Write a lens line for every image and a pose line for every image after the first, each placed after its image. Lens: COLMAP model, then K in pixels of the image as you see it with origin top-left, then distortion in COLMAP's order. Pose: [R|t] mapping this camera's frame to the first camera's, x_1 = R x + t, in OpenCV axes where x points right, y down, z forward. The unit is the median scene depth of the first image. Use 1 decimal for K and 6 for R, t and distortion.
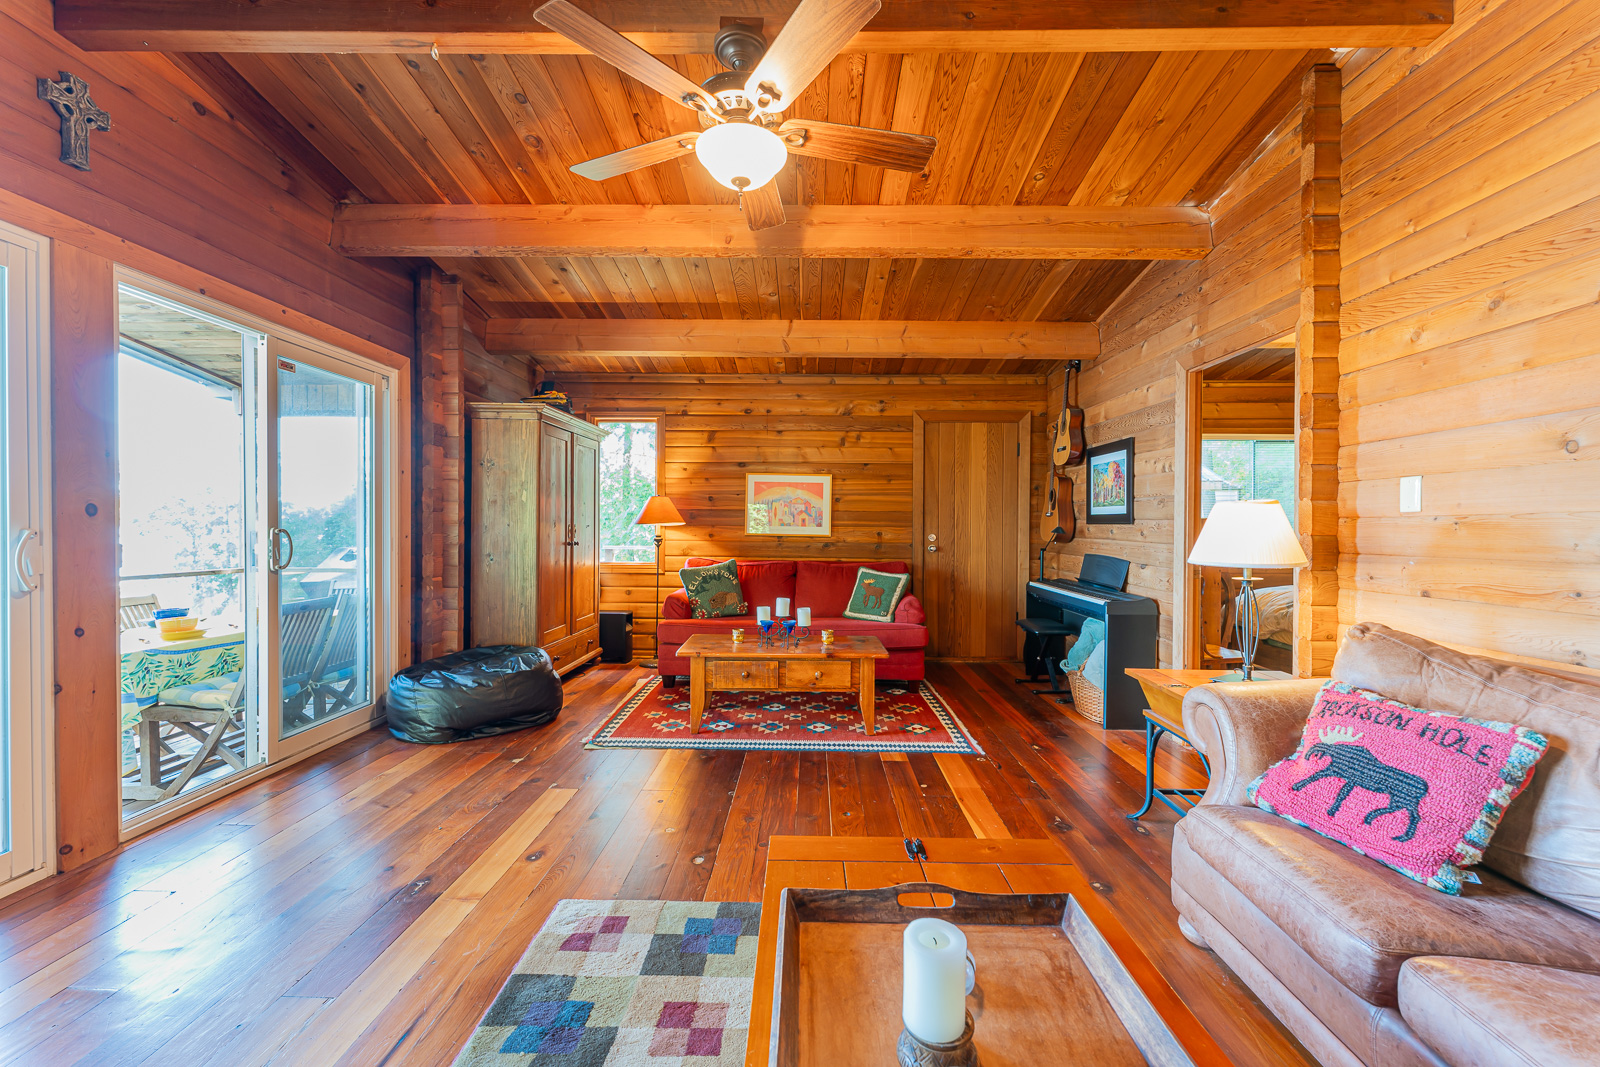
lens RADIAL K [[632.8, 0, 801.3], [0, 632.8, 532.4], [0, 0, 1]] dist [0.001119, -0.000127]
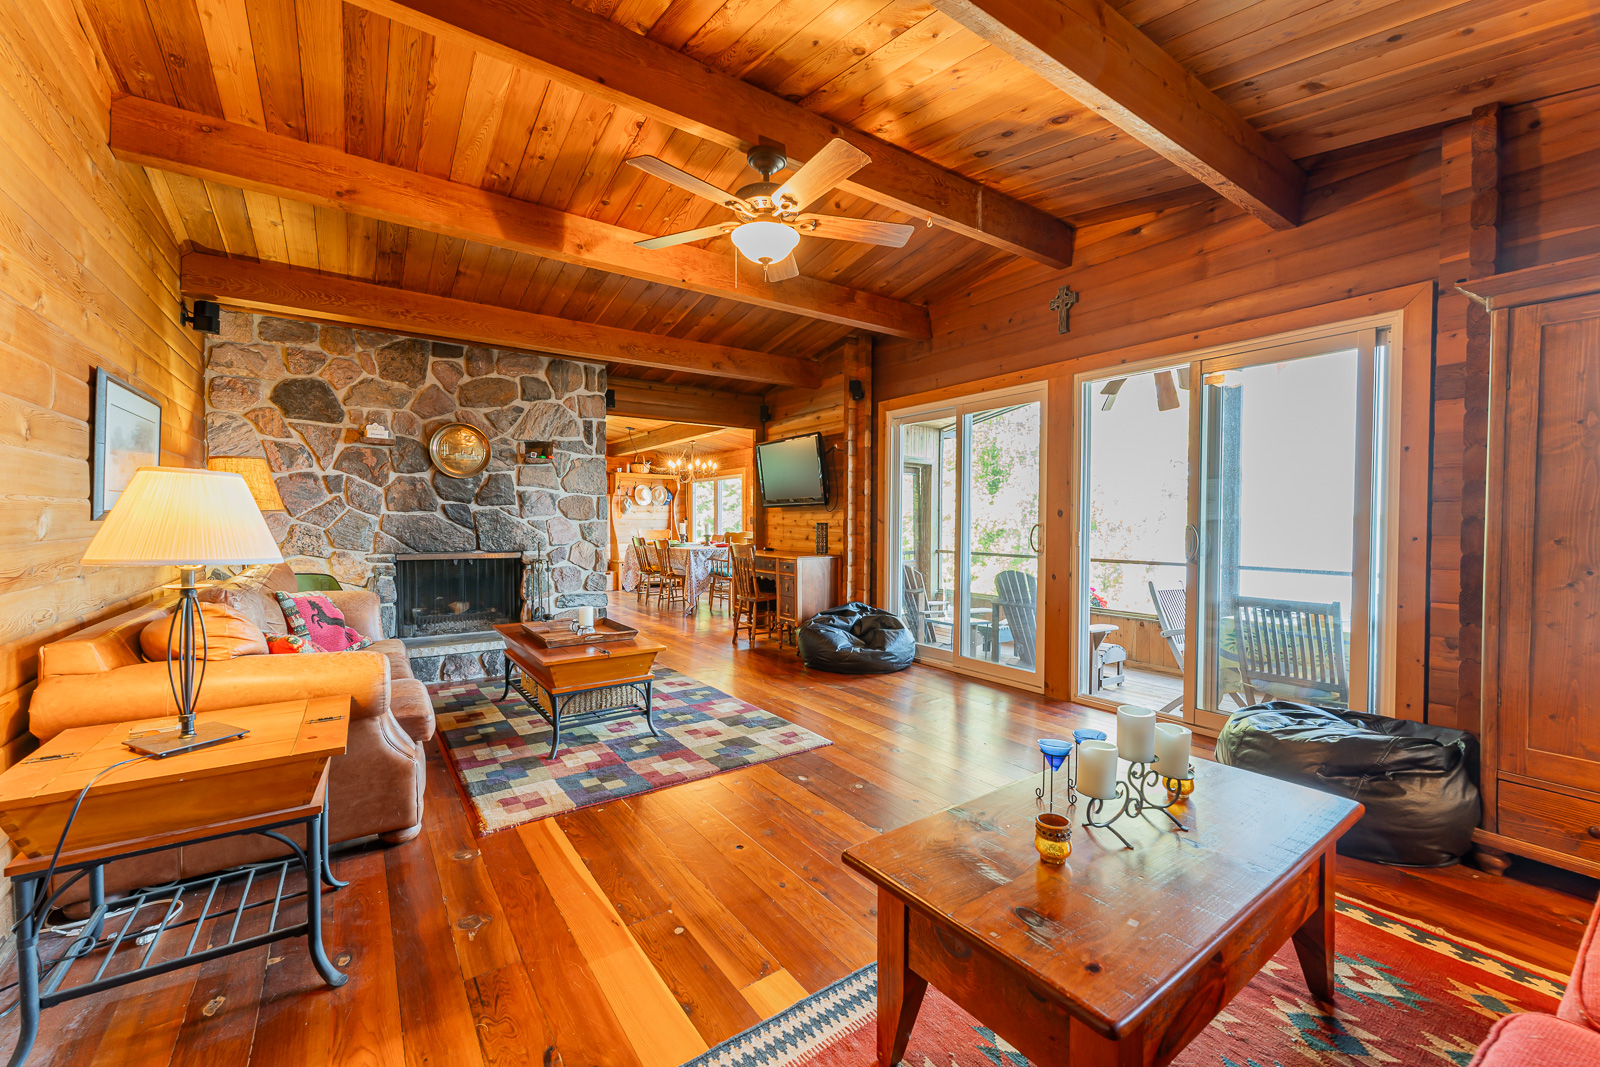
lens RADIAL K [[632.8, 0, 795.5], [0, 632.8, 530.2], [0, 0, 1]] dist [0.001119, -0.000127]
pose [[-0.809930, -0.001108, -0.586525, 0.127800], [-0.016137, 0.999662, 0.020396, -0.002353], [0.586304, 0.025984, -0.809674, 0.427452]]
